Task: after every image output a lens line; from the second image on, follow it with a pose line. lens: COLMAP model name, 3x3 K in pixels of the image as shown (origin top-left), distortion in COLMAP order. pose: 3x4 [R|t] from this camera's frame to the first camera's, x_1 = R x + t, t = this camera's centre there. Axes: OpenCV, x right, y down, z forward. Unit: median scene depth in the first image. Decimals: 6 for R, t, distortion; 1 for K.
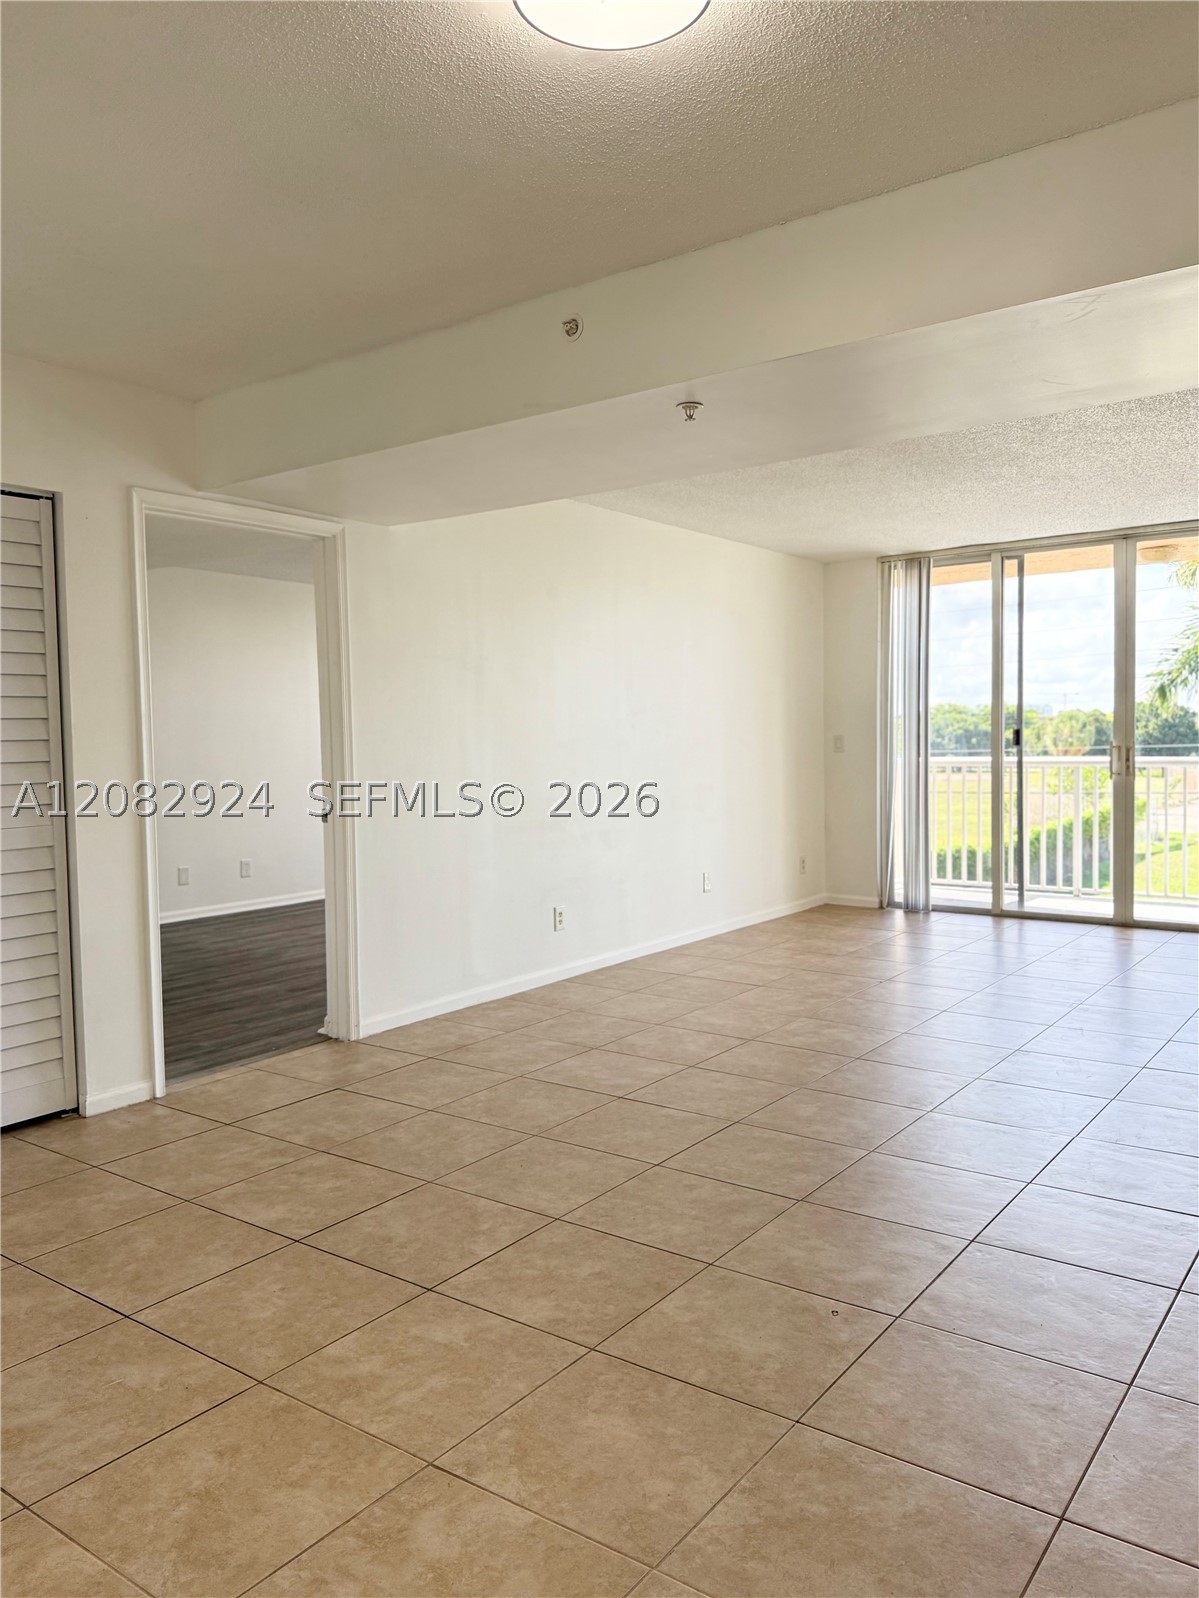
lens RADIAL K [[1162.4, 0, 599.5], [0, 1162.4, 799.0], [0, 0, 1]] dist [0.005142, -0.007222]
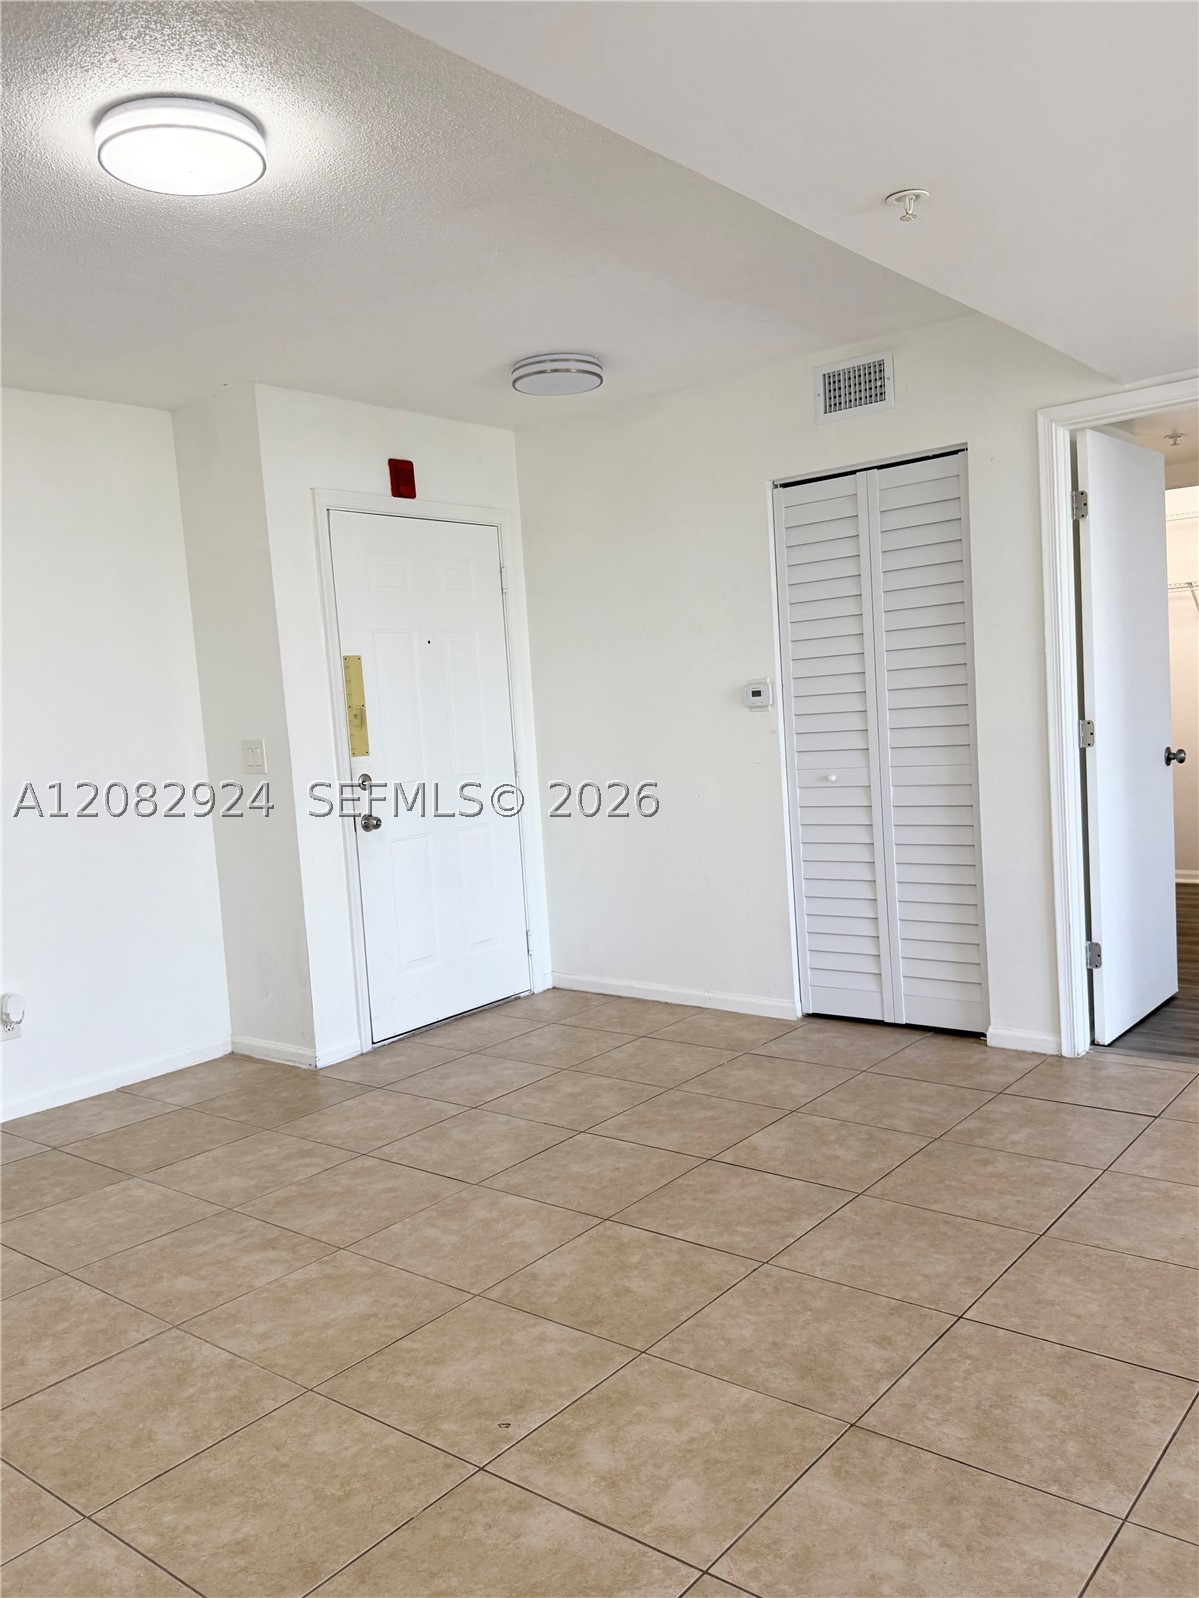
lens RADIAL K [[1290.4, 0, 639.4], [0, 1290.4, 801.4], [0, 0, 1]] dist [0.127373, -0.212573]
pose [[-0.024412, 0.108064, -0.993844, 0.780397], [0.011265, 0.994107, 0.107815, -0.081594], [0.999639, -0.008564, -0.025485, 0.793672]]
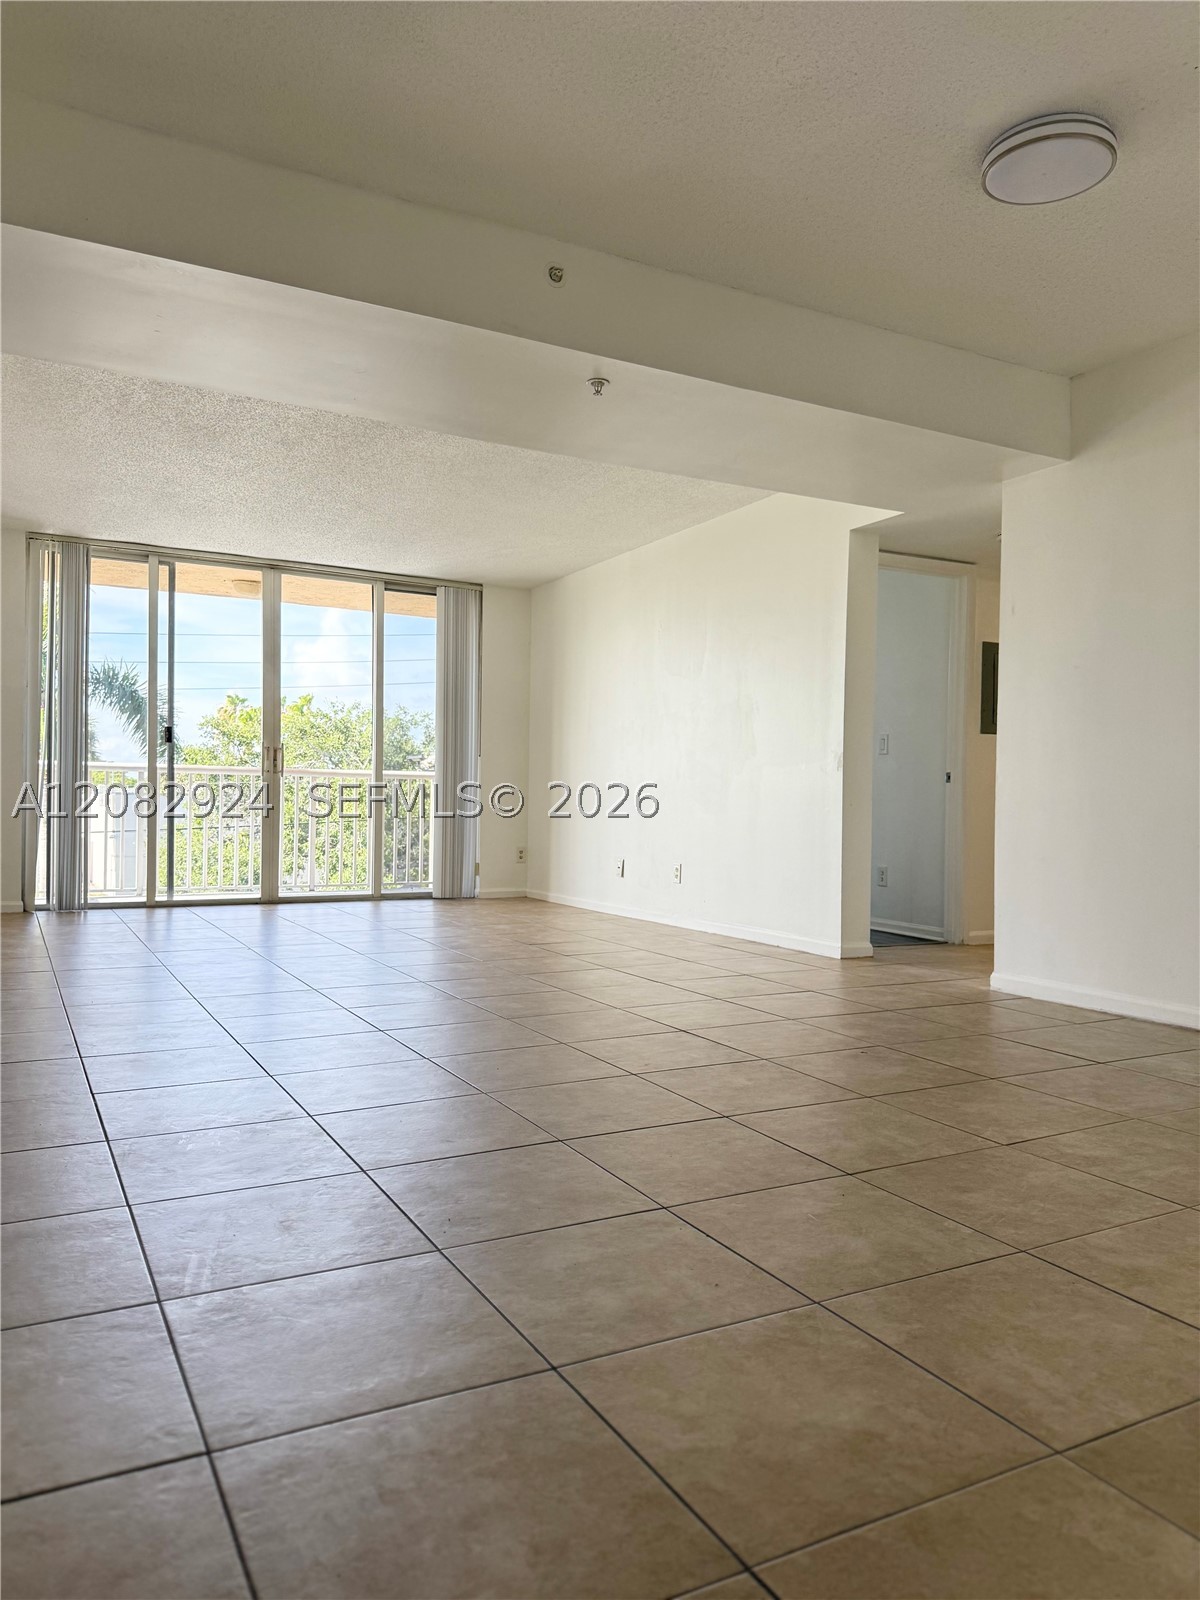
lens RADIAL K [[1122.0, 0, 600.0], [0, 1122.0, 800.0], [0, 0, 1]] dist [0.035661, -0.059919]
pose [[0.437473, 0.021827, 0.898967, -0.862640], [0.023973, 0.999067, -0.035924, 0.116783], [-0.898912, 0.037267, 0.436542, 0.470070]]
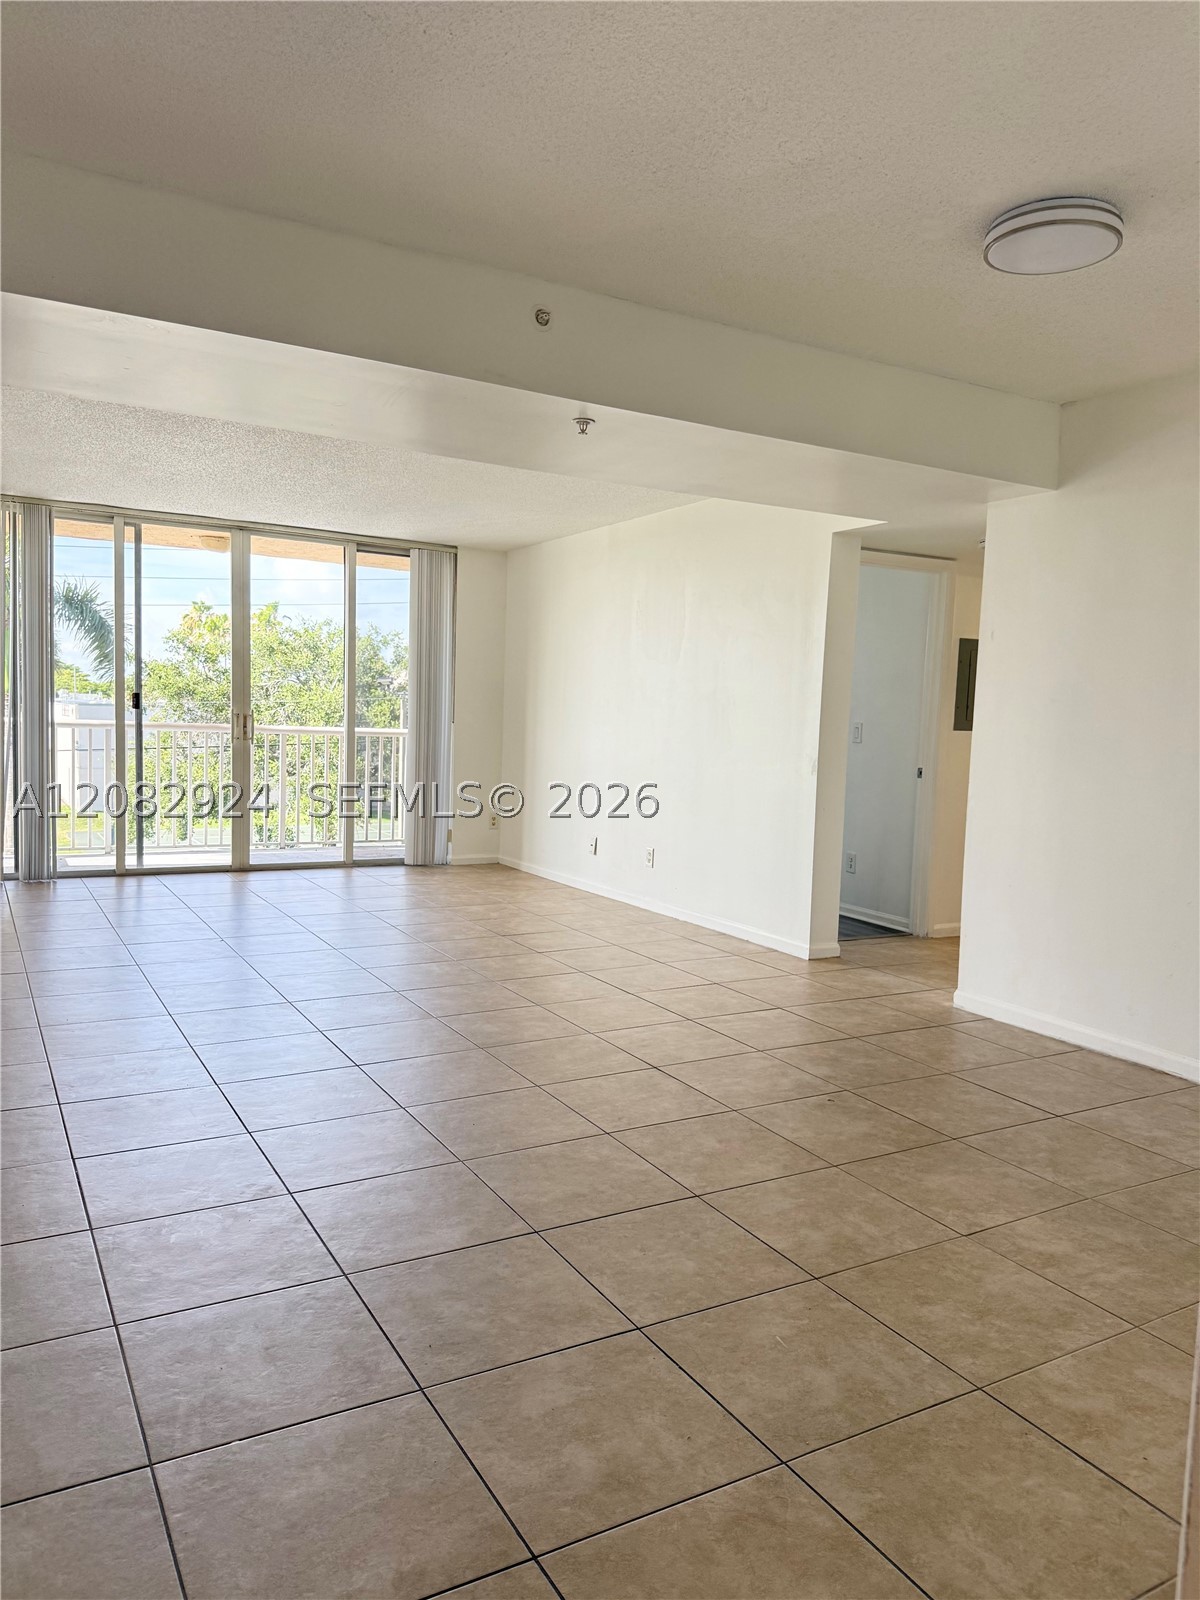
lens RADIAL K [[1123.5, 0, 600.0], [0, 1123.5, 800.0], [0, 0, 1]] dist [0.020991, -0.030469]
pose [[0.413030, -0.038849, 0.909888, -0.866799], [0.006127, 0.999186, 0.039880, -0.005486], [-0.910697, -0.010896, 0.412932, 0.474960]]
